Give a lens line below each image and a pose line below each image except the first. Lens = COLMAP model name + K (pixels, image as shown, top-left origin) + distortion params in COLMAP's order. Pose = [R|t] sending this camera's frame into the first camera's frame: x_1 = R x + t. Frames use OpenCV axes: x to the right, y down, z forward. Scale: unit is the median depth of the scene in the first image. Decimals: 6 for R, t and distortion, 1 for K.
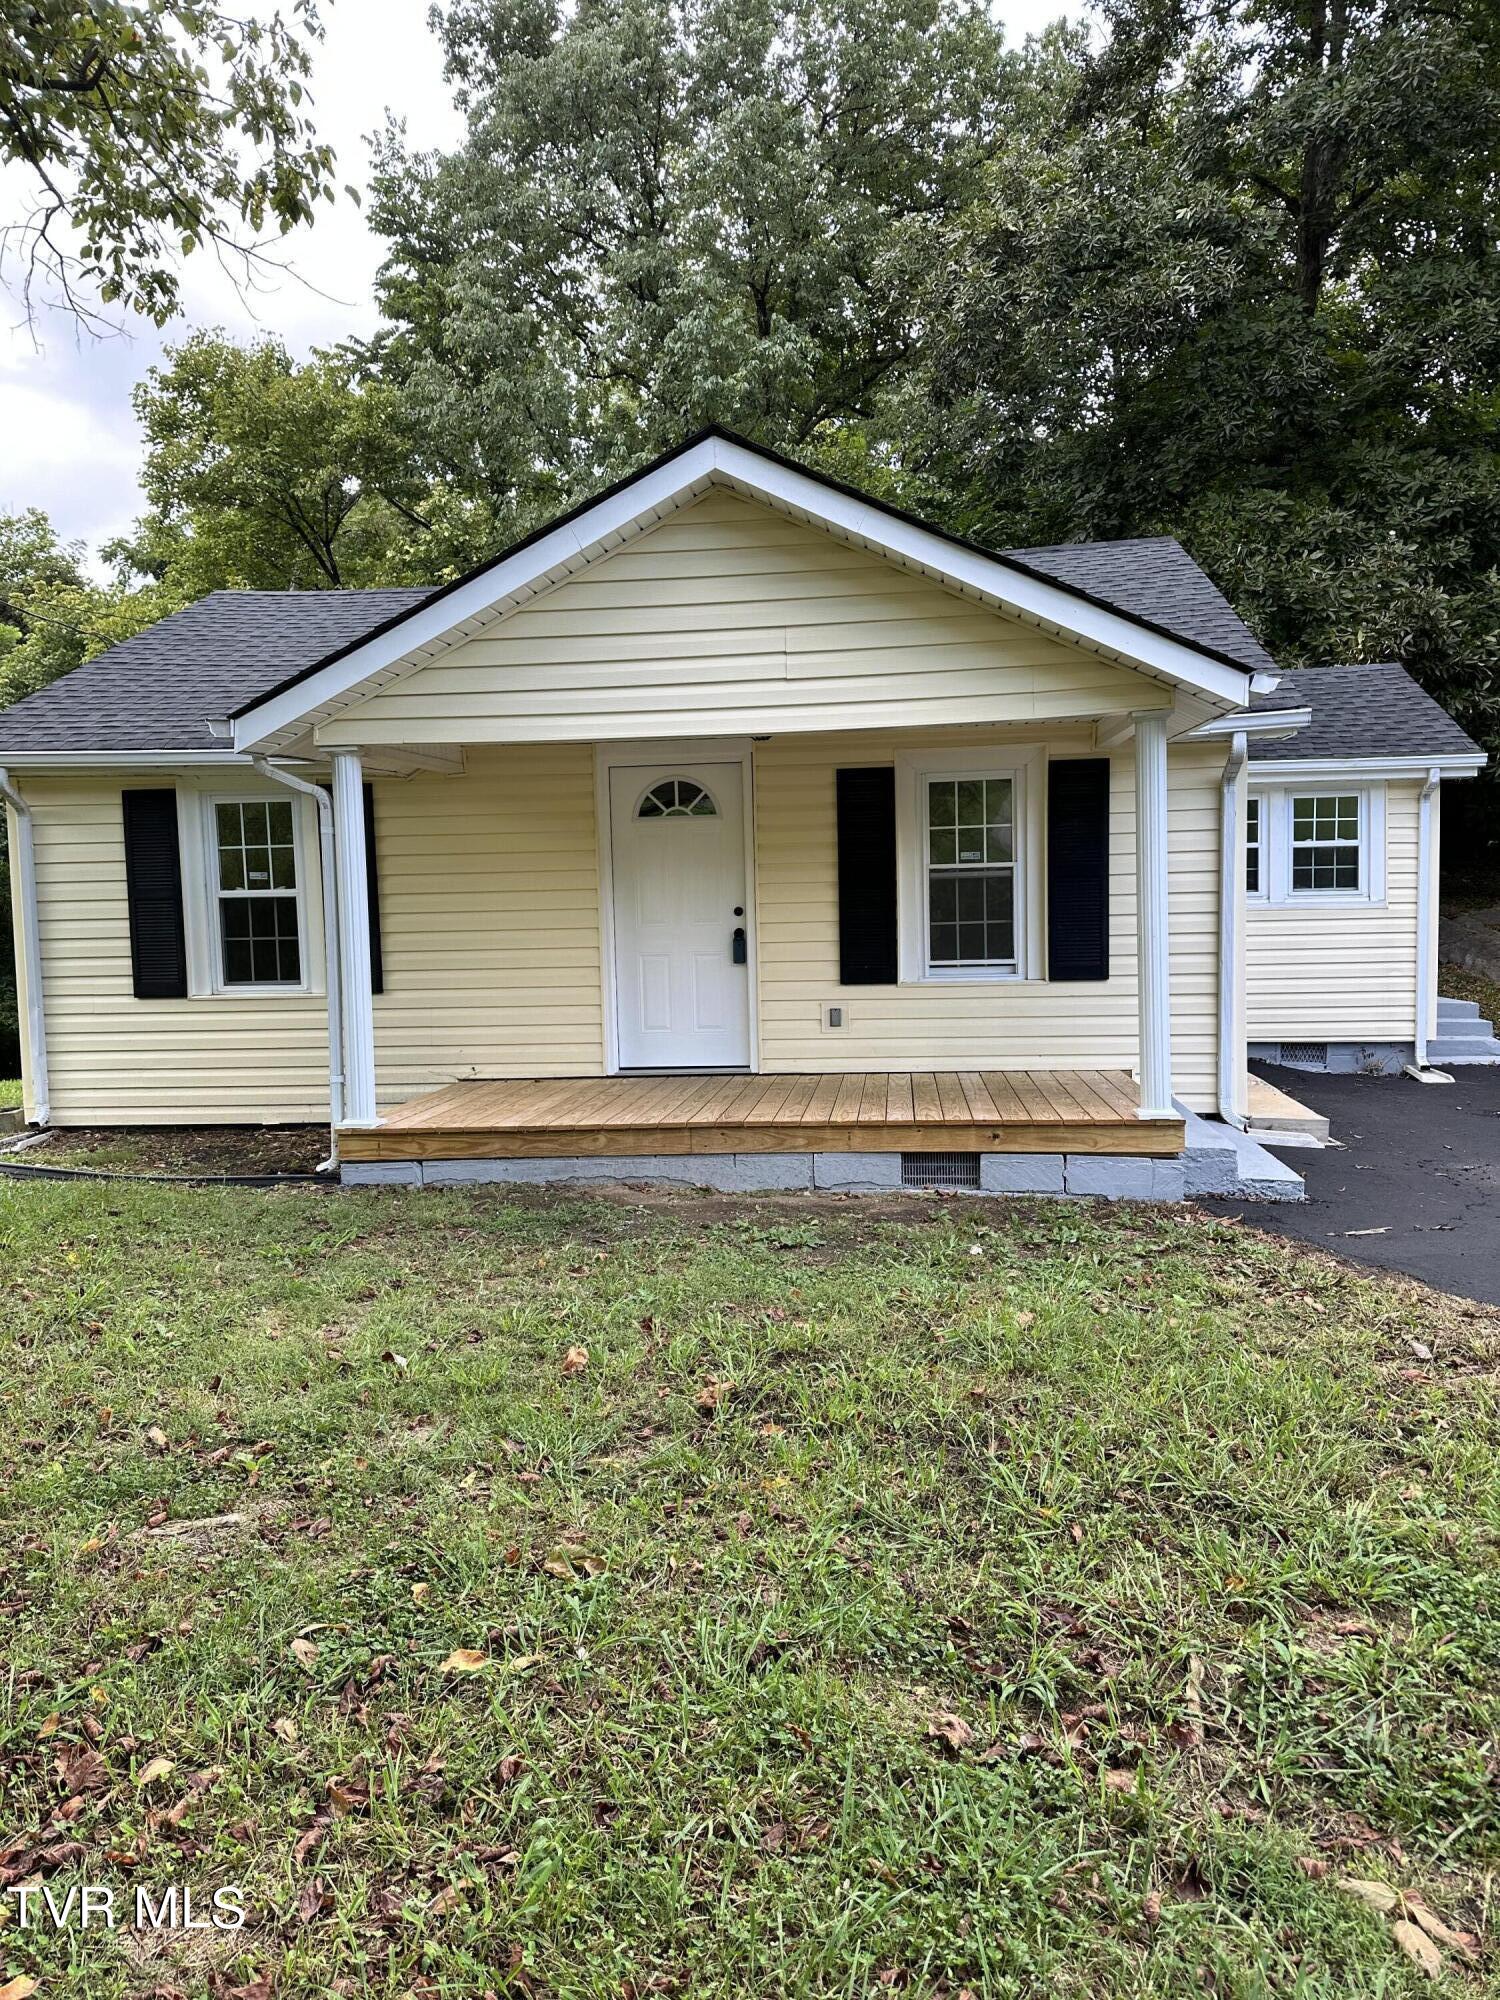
lens RADIAL K [[1342.8, 0, 750.0], [0, 1342.8, 1000.0], [0, 0, 1]] dist [0.072376, -0.060744]
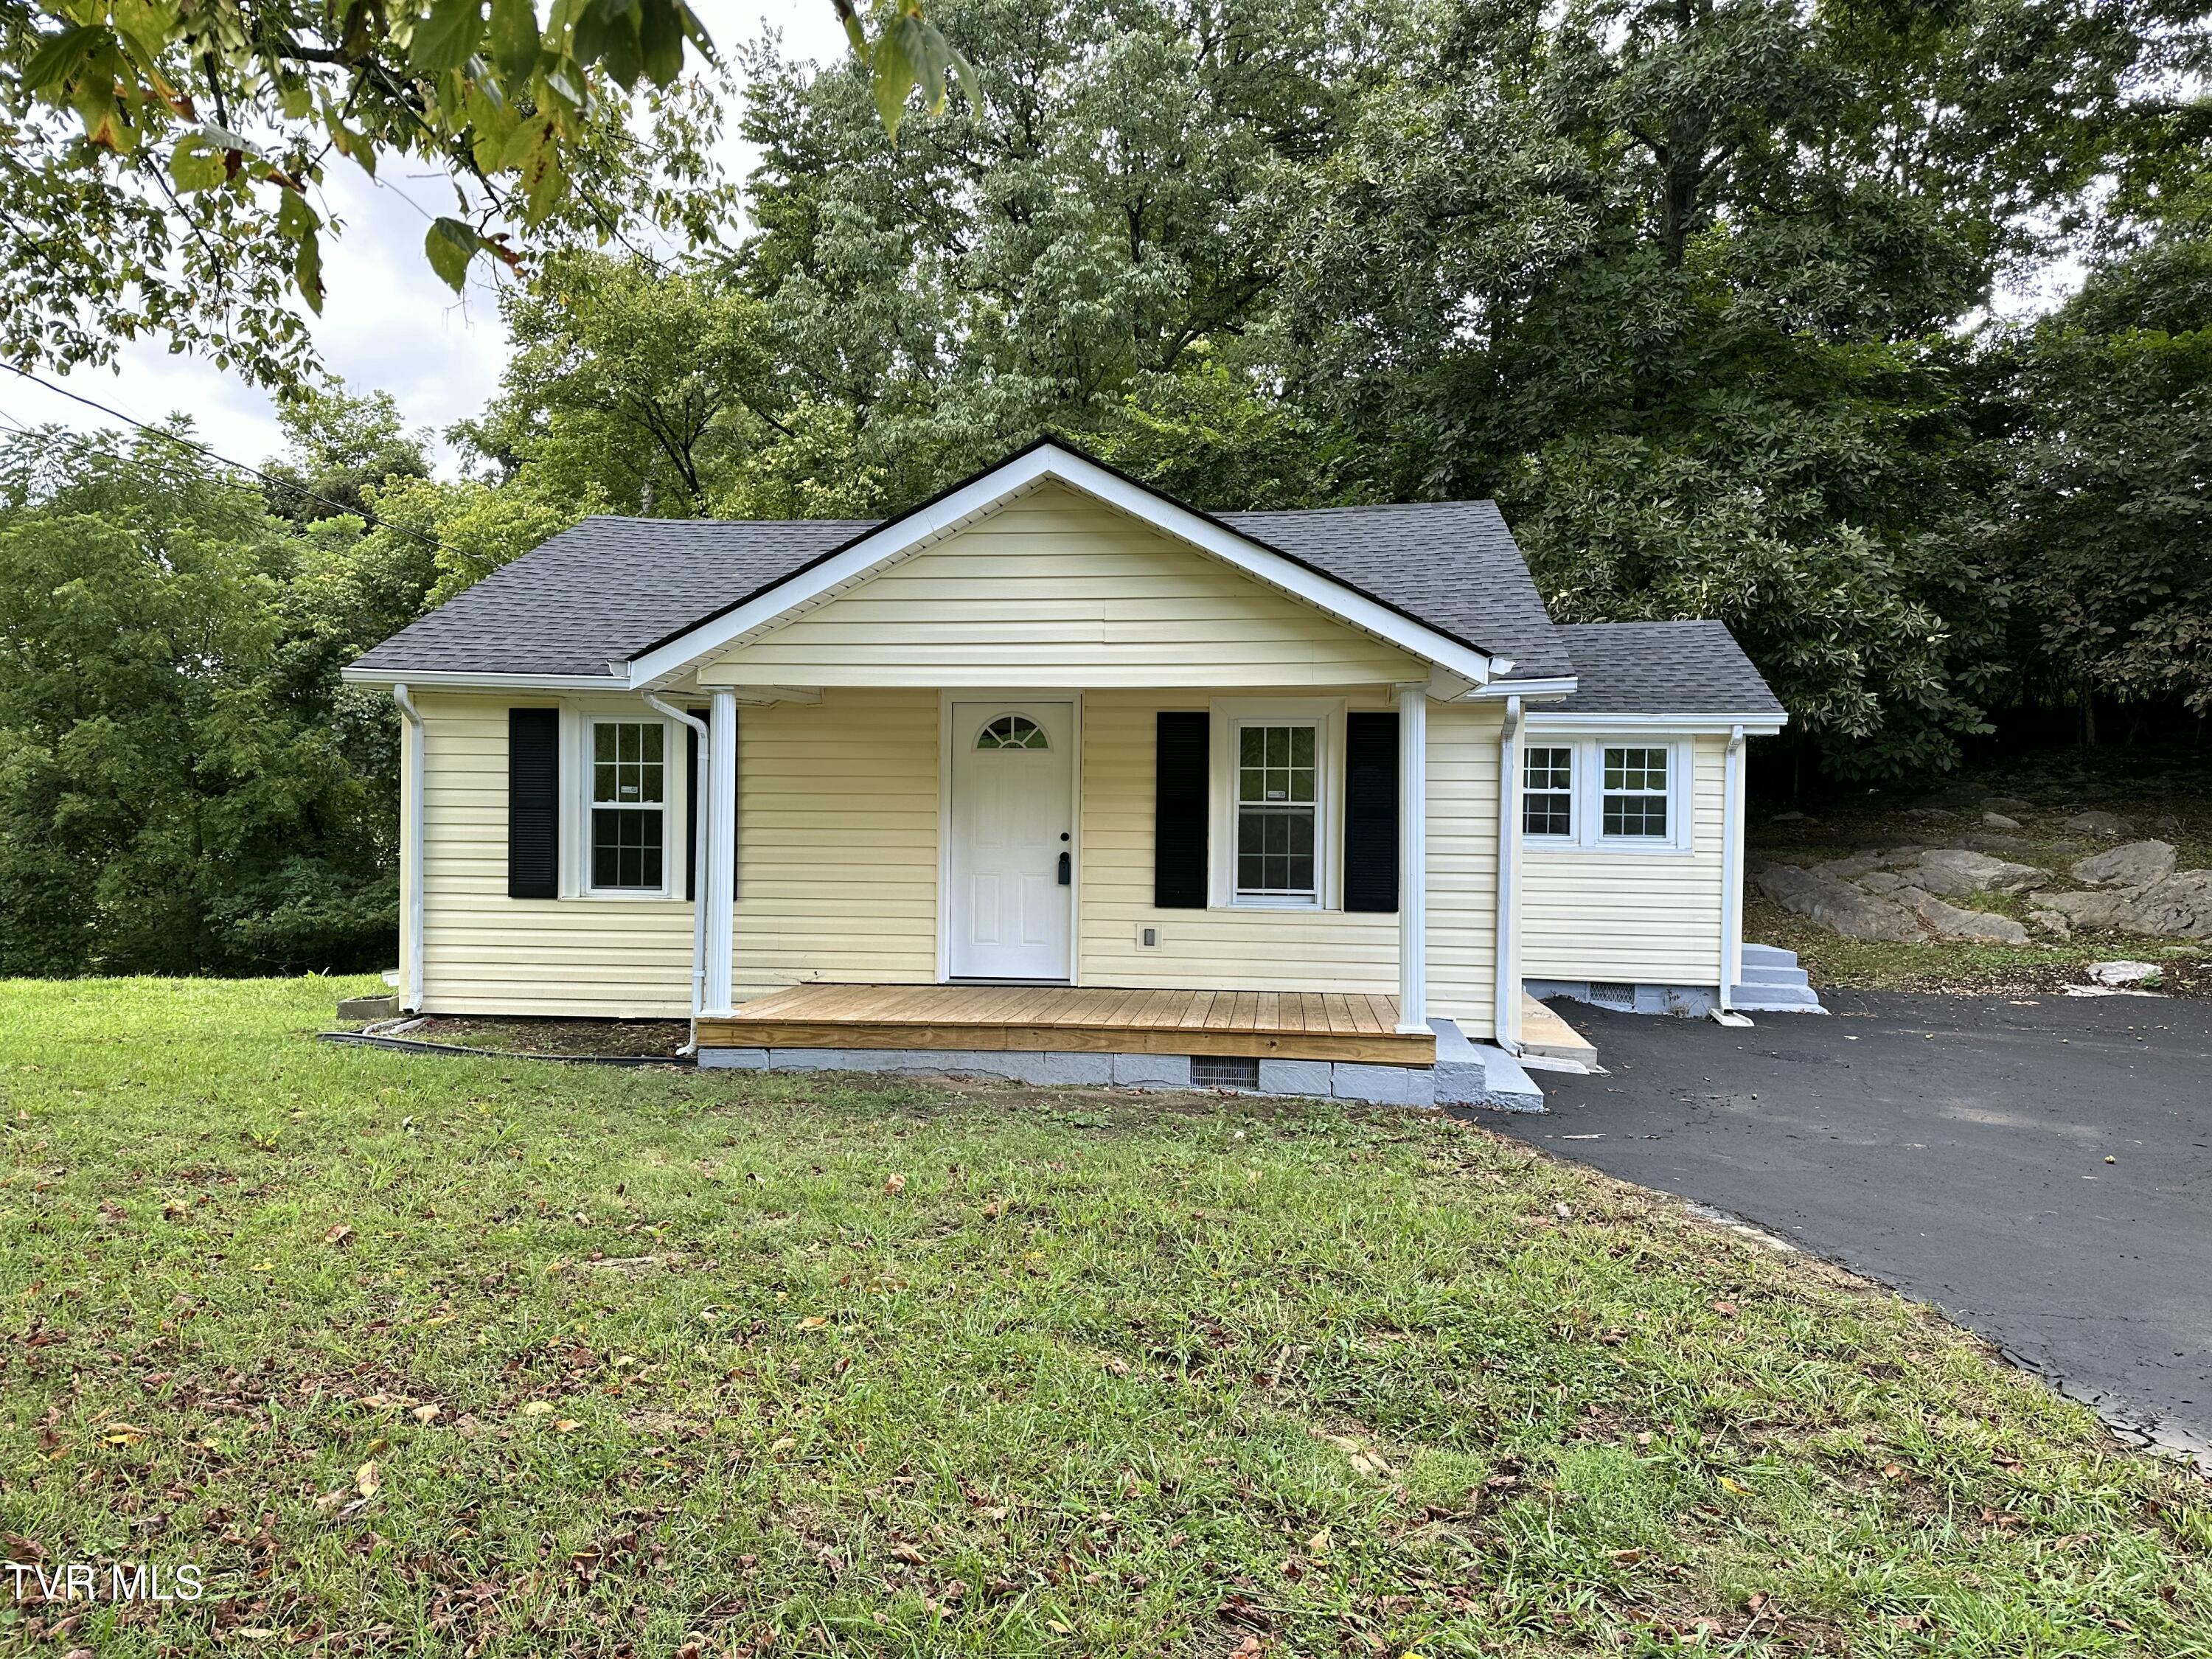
lens RADIAL K [[1570.2, 0, 1106.0], [0, 1570.2, 829.5], [0, 0, 1]] dist [0.114245, 0.000056]
pose [[0.999241, 0.036315, -0.014077, 0.042819], [-0.037141, 0.997280, -0.063658, 0.008120], [0.011727, 0.064132, 0.997873, -0.279311]]
